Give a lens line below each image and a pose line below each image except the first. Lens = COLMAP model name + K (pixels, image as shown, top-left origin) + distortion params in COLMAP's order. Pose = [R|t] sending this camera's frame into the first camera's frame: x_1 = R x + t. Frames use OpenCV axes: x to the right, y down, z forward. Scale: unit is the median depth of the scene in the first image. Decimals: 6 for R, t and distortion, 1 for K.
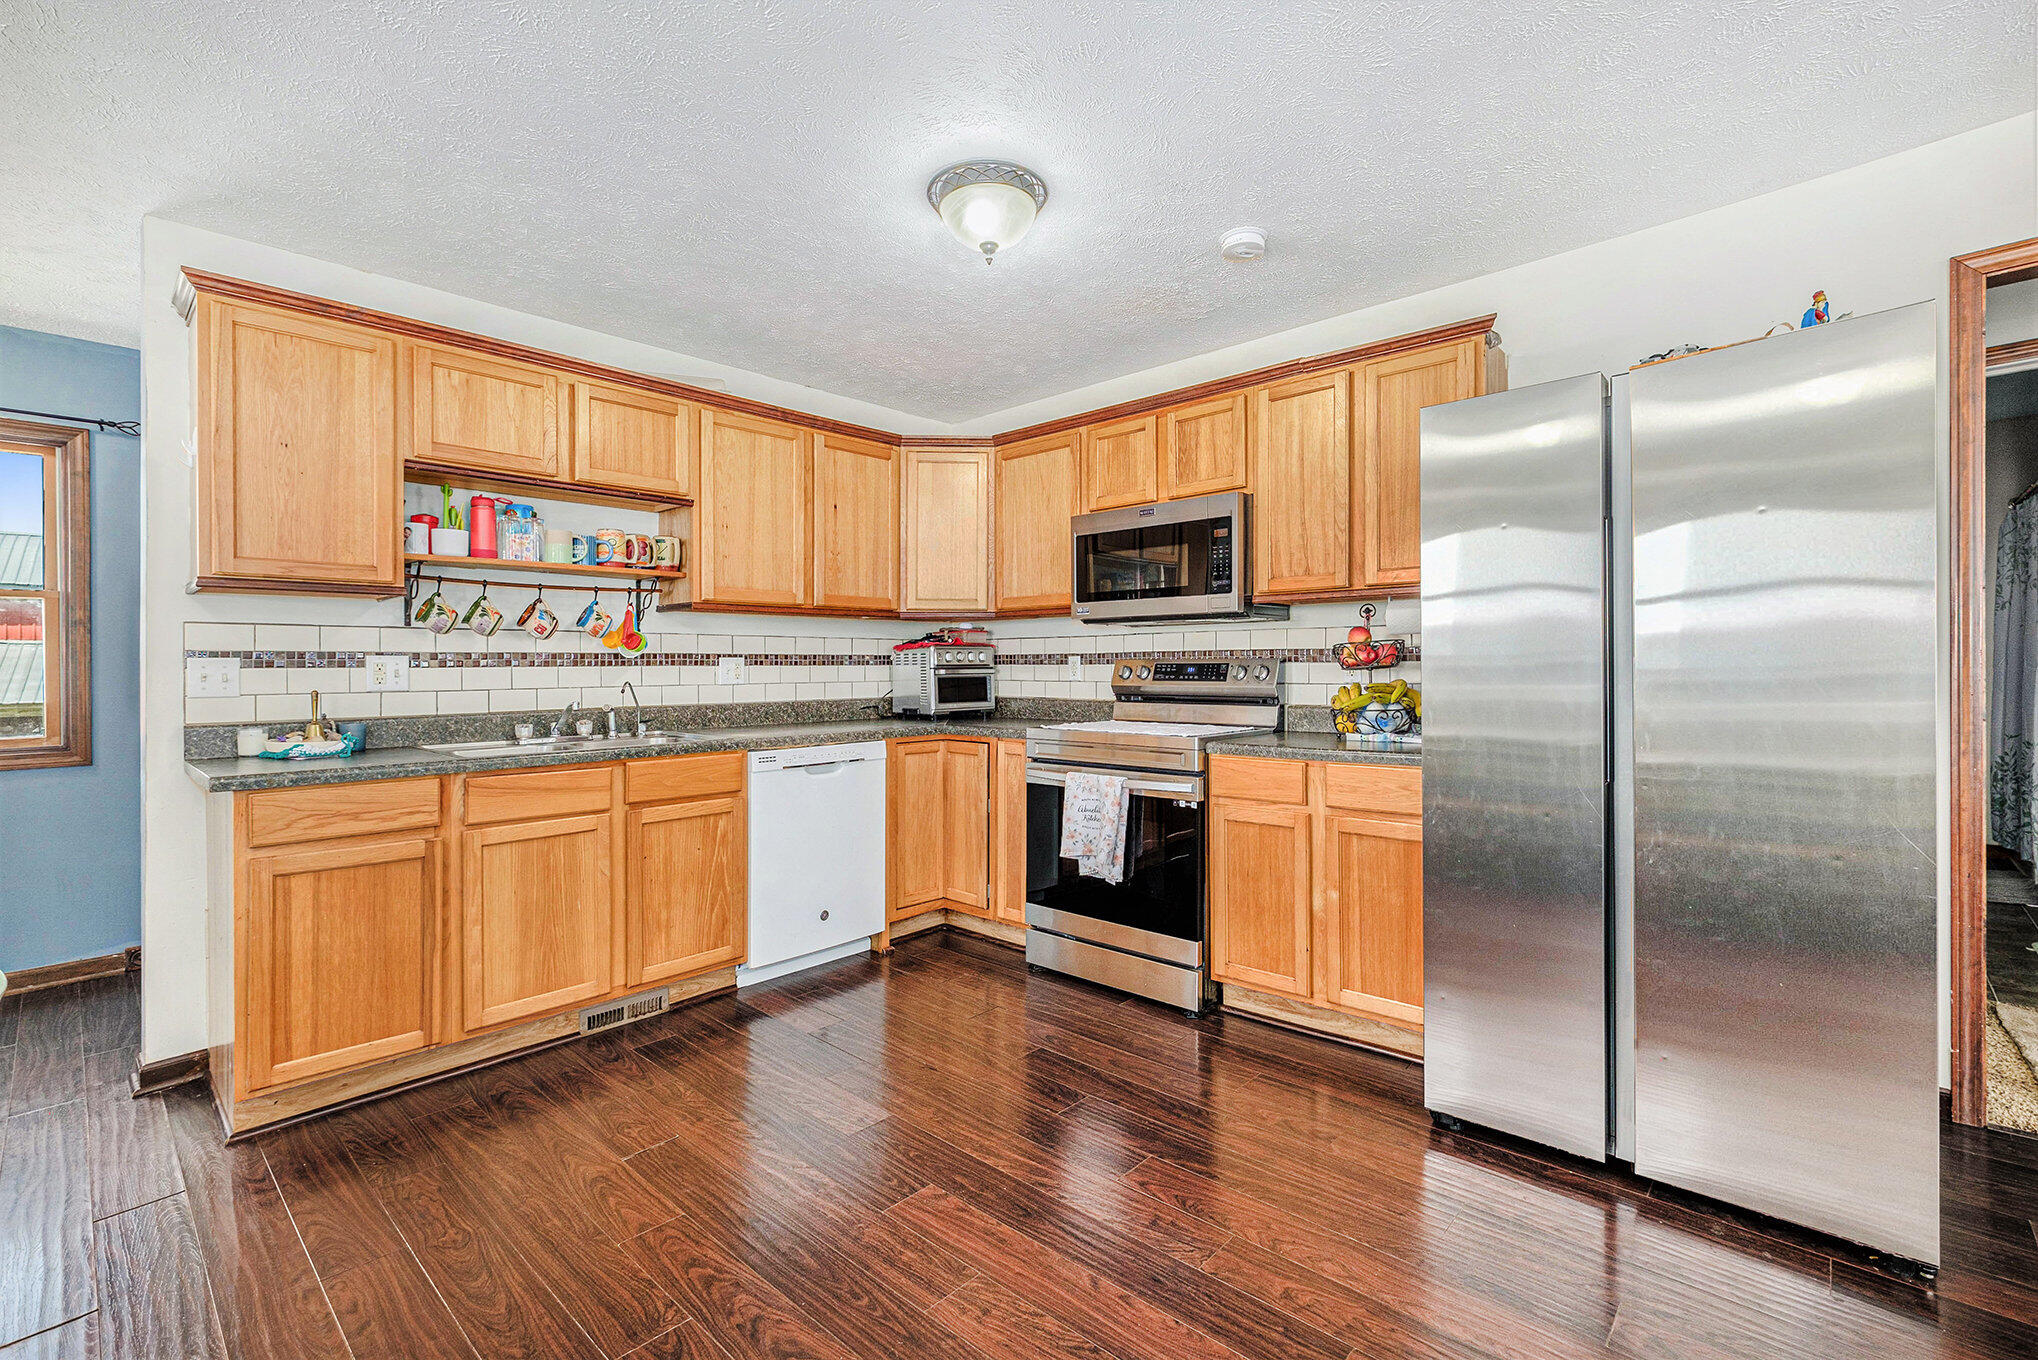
lens RADIAL K [[892.7, 0, 1028.6], [0, 892.7, 666.3], [0, 0, 1]] dist [-0.007853, -0.001119]
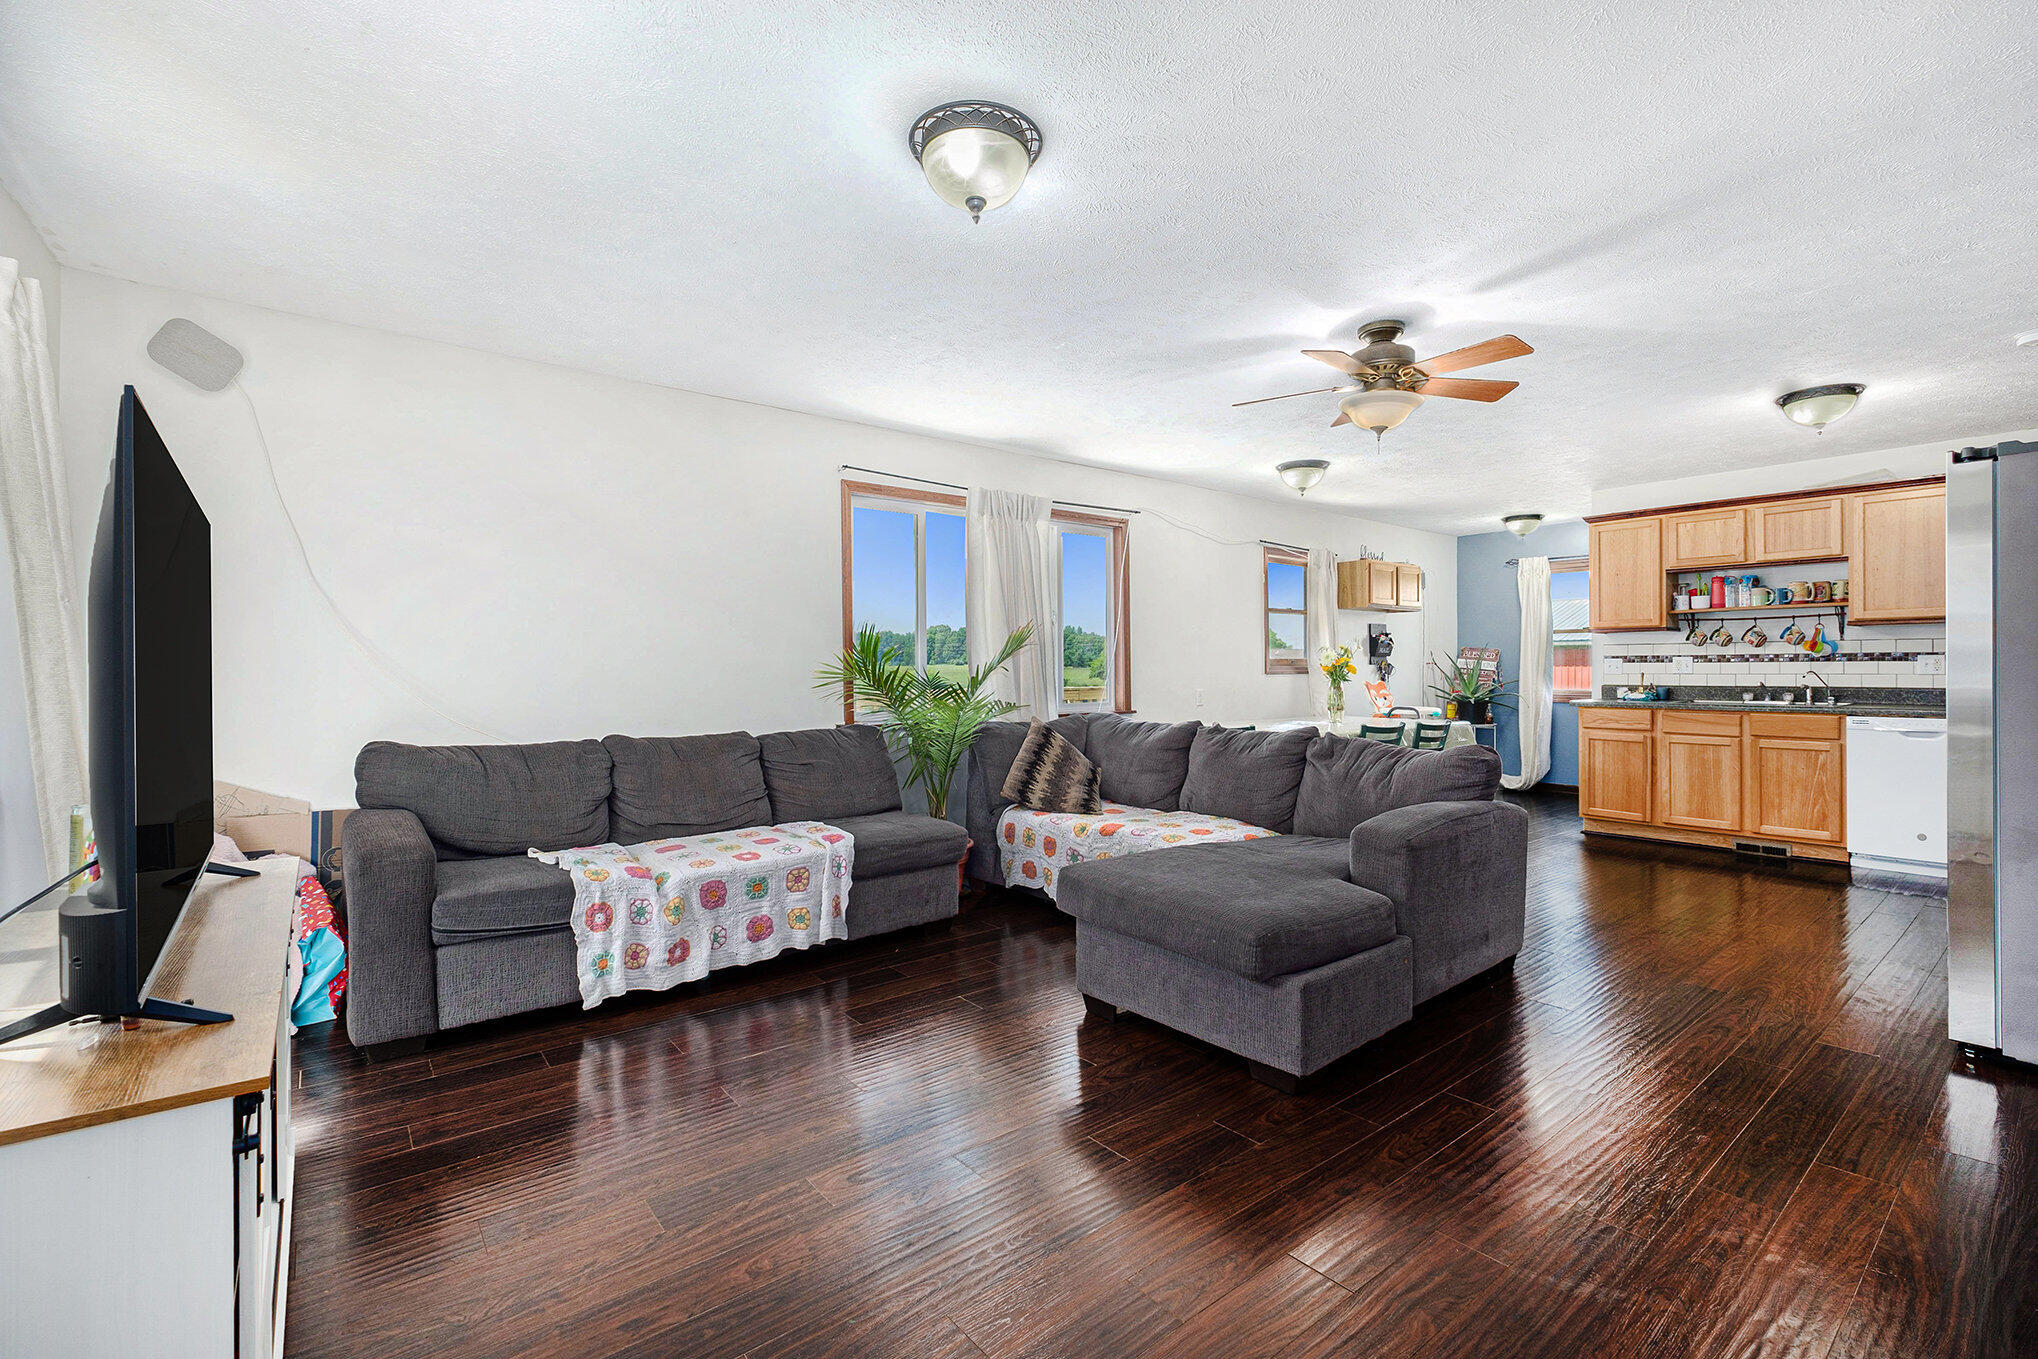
lens RADIAL K [[892.7, 0, 1033.3], [0, 892.7, 676.4], [0, 0, 1]] dist [-0.007853, -0.001119]
pose [[-0.154752, 0.013859, -0.987856, 1.599110], [0.002266, 0.999904, 0.013673, 0.001840], [0.987951, -0.000122, -0.154769, -0.206666]]
